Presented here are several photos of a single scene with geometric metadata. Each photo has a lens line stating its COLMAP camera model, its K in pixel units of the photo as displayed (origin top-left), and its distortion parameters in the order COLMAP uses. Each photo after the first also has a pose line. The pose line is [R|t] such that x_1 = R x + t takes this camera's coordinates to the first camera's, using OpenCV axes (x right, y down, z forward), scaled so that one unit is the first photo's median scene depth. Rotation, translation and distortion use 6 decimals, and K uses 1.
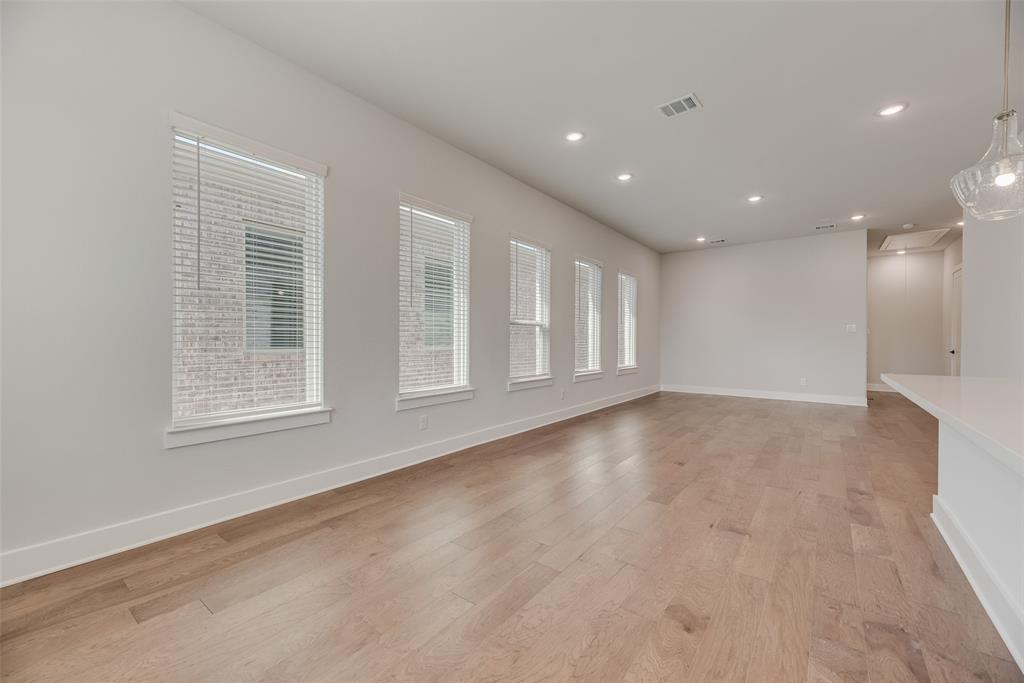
lens RADIAL K [[417.0, 0, 512.0], [0, 417.0, 341.5], [0, 0, 1]] dist [0.000682, 0.000018]
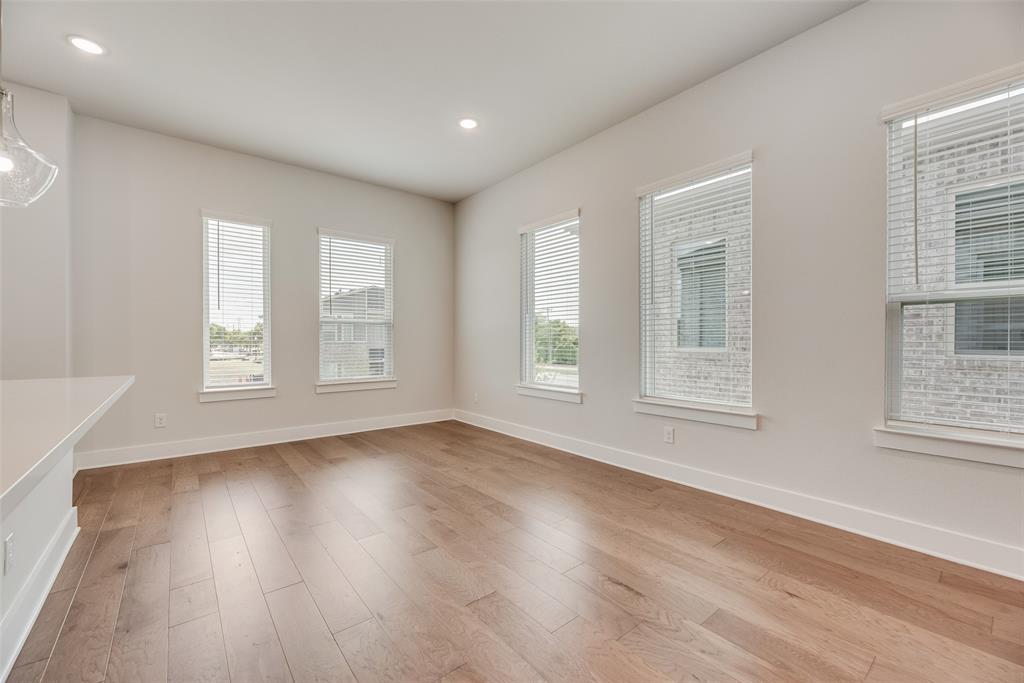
lens RADIAL K [[406.2, 0, 512.0], [0, 406.2, 341.5], [0, 0, 1]] dist [-0.001311, -0.000270]
pose [[-0.226715, 0.004231, -0.973952, 0.727894], [-0.000549, 0.999990, 0.004472, -0.005045], [0.973961, 0.001549, -0.226710, 0.929174]]
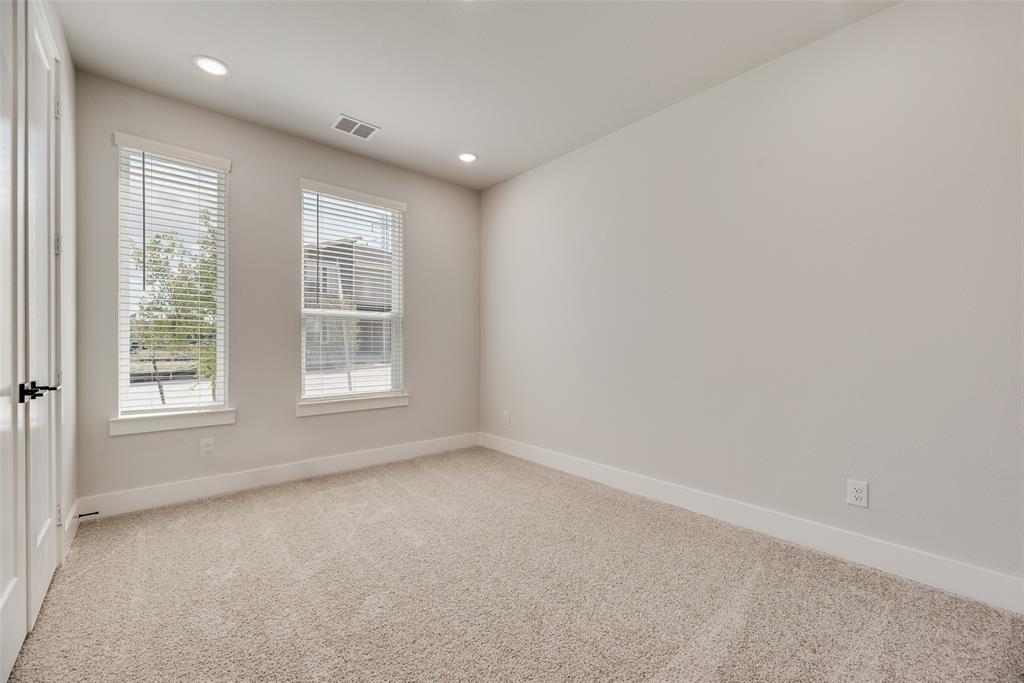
lens RADIAL K [[417.0, 0, 512.0], [0, 417.0, 341.5], [0, 0, 1]] dist [0.000682, 0.000018]
pose [[-0.206742, -0.000626, -0.978395, 0.446073], [-0.005899, 0.999982, 0.000607, -0.004271], [0.978378, 0.005897, -0.206742, 0.710390]]
